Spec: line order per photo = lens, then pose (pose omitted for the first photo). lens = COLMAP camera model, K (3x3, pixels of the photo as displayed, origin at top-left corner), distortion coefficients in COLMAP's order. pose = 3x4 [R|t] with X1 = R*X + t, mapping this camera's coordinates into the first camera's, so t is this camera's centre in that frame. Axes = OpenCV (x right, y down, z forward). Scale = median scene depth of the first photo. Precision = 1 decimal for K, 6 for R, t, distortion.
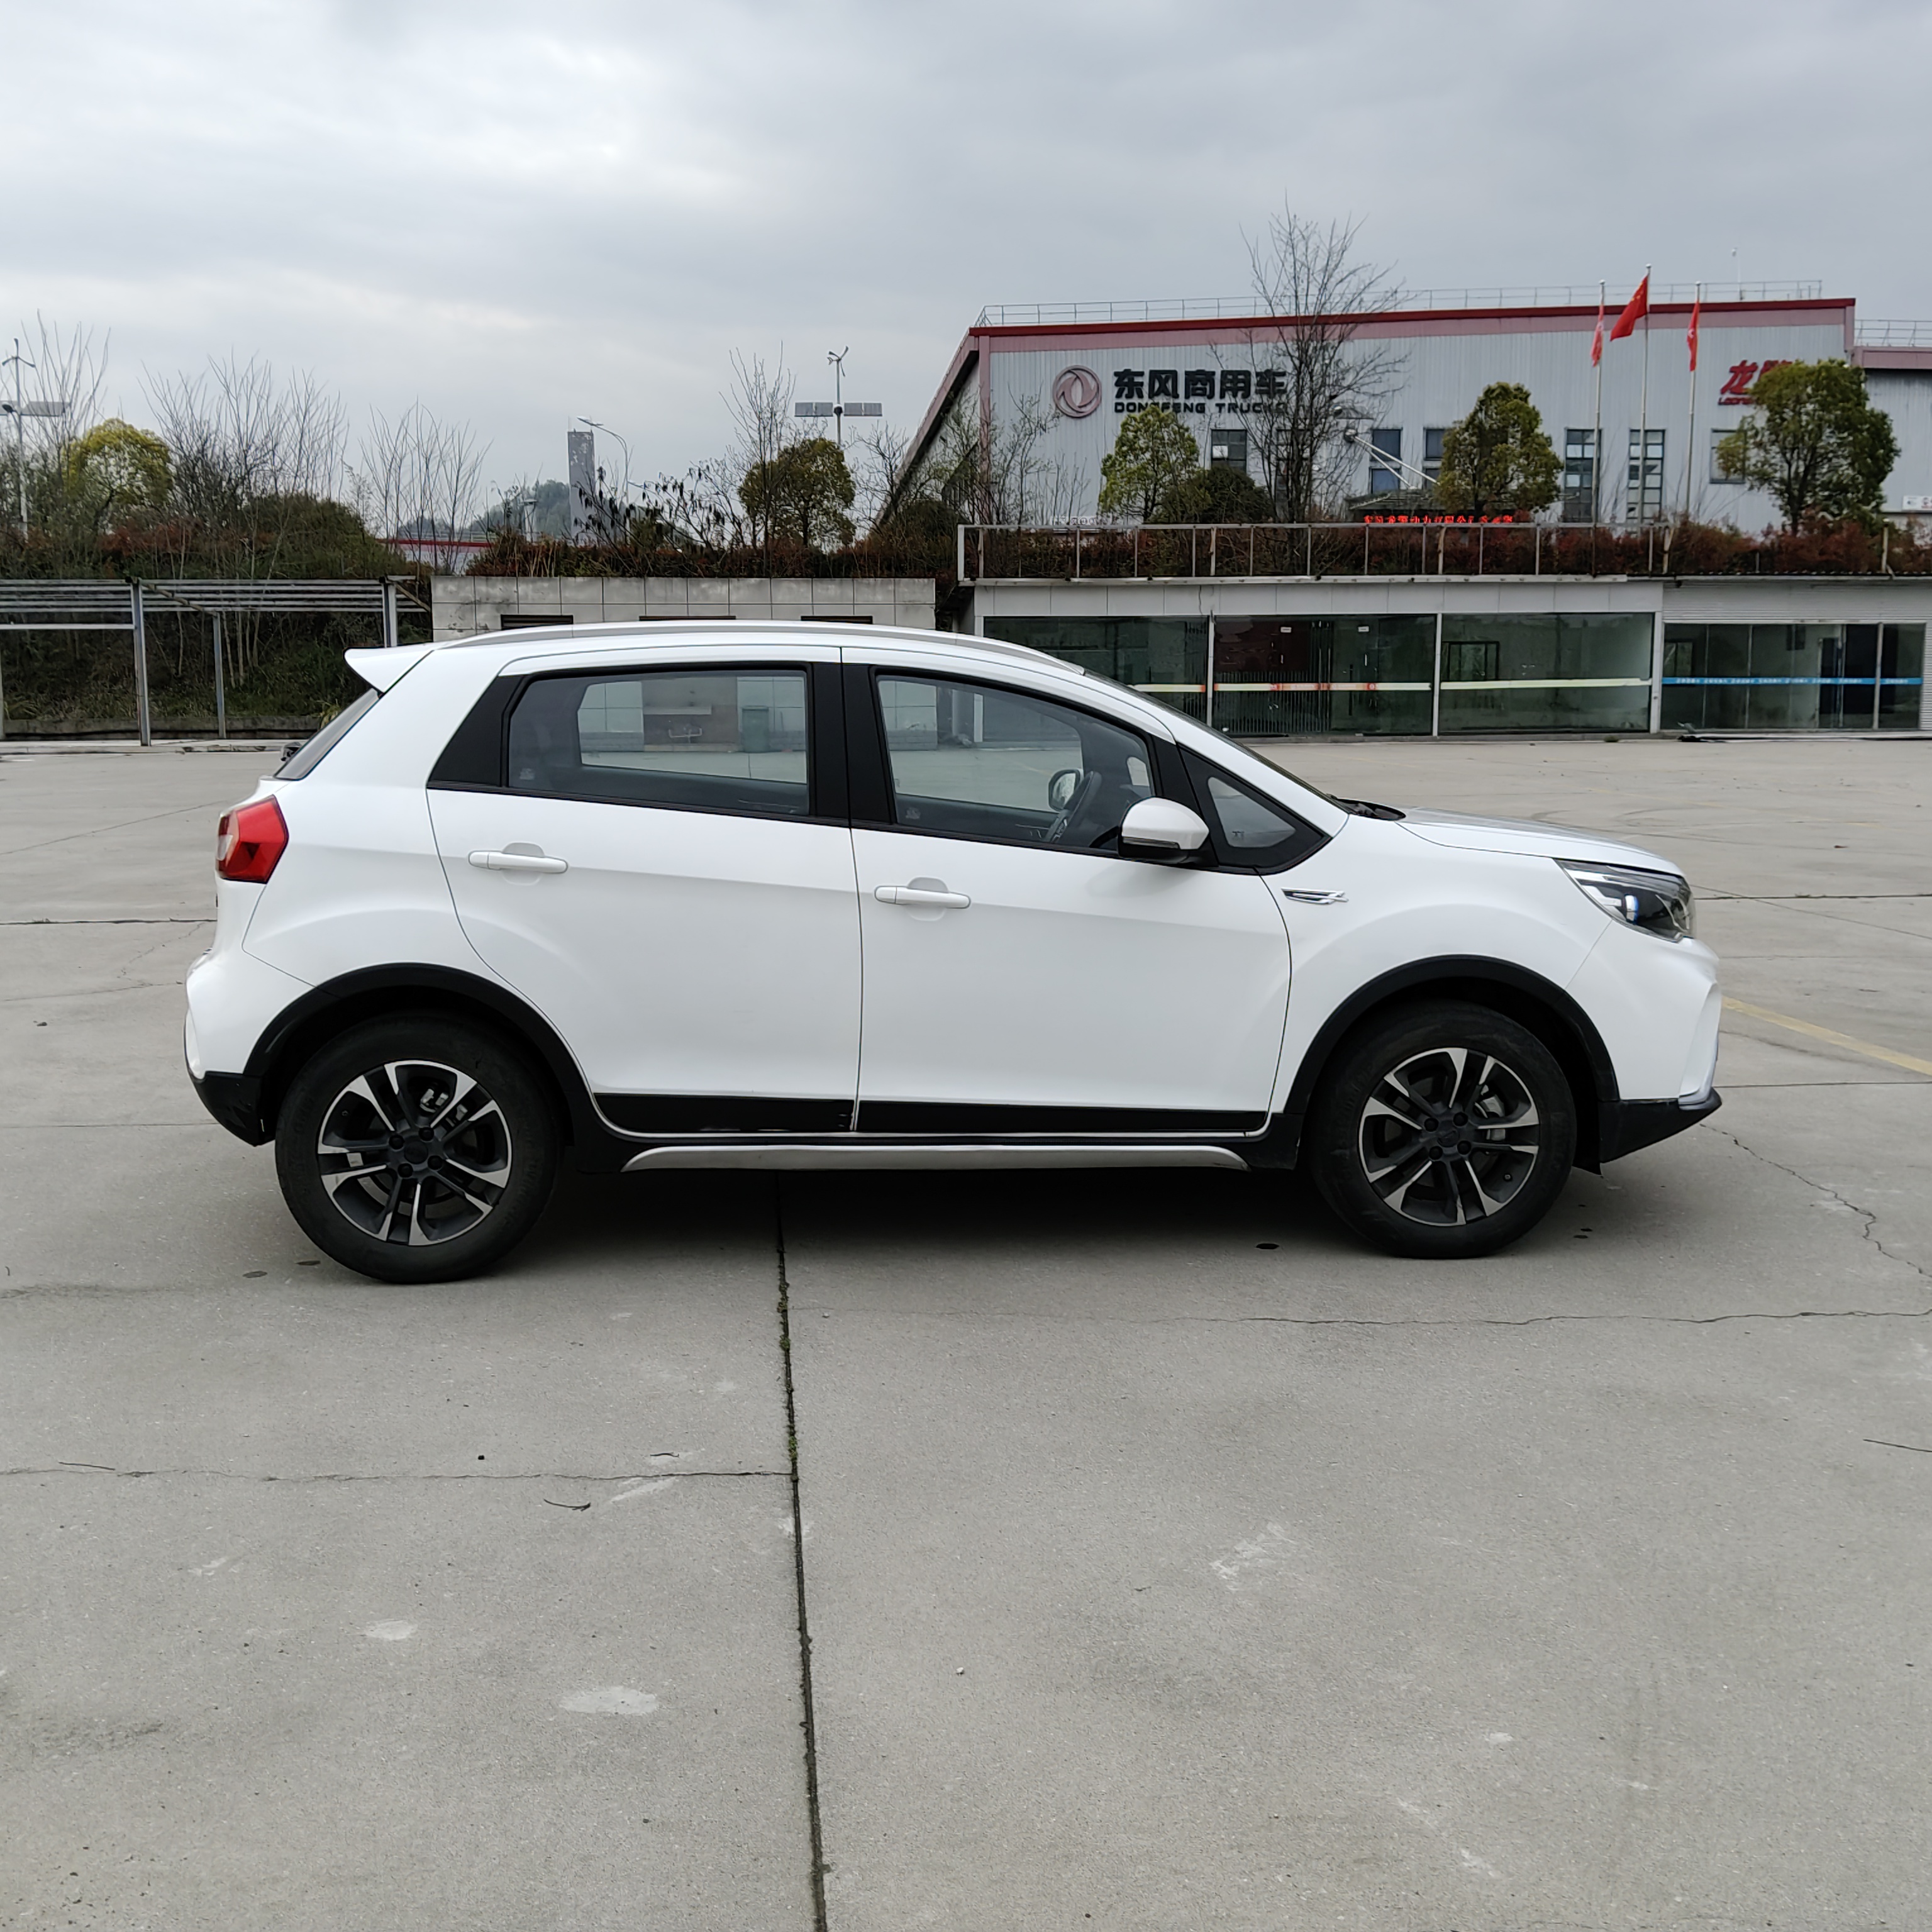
lens RADIAL K [[2125.9, 0, 966.0], [0, 2125.9, 966.0], [0, 0, 1]] dist [0.143636, -0.369549]
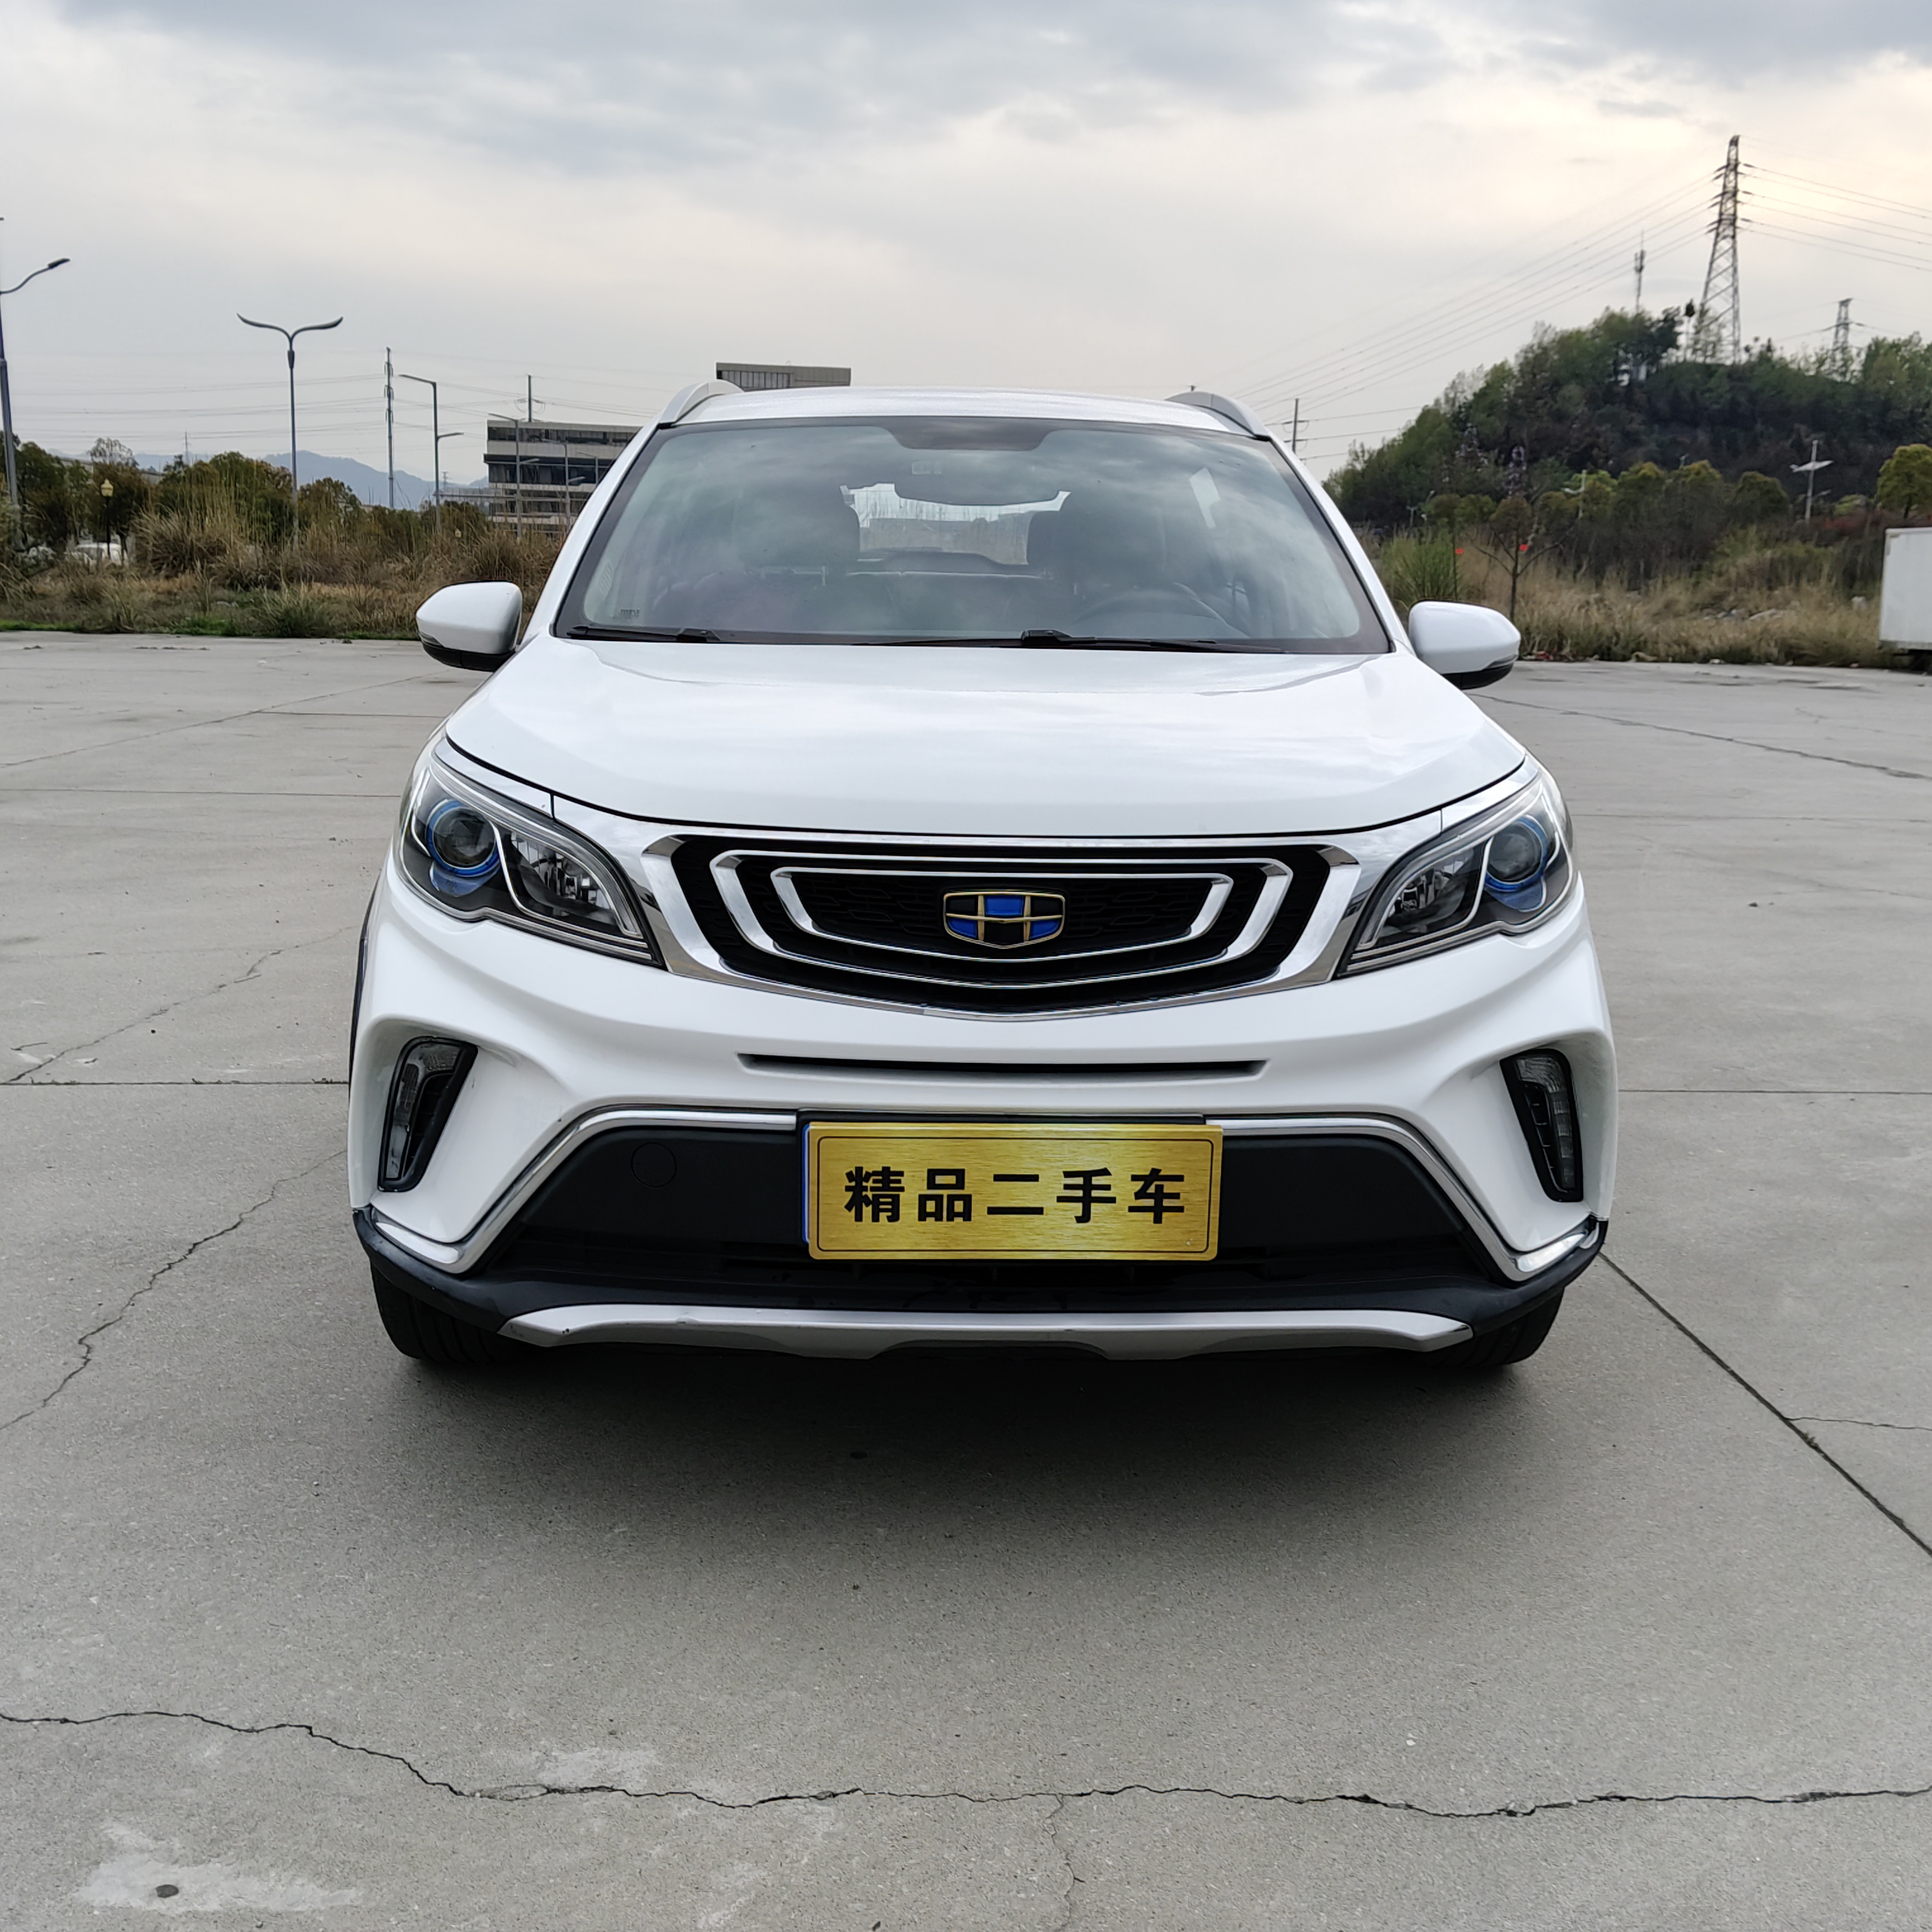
lens RADIAL K [[2125.9, 0, 966.0], [0, 2125.9, 966.0], [0, 0, 1]] dist [0.143636, -0.369549]
pose [[-0.072561, 0.179382, -0.981100, 0.890083], [-0.135497, 0.972800, 0.187886, -0.119455], [0.988117, 0.146570, -0.046282, 1.283313]]
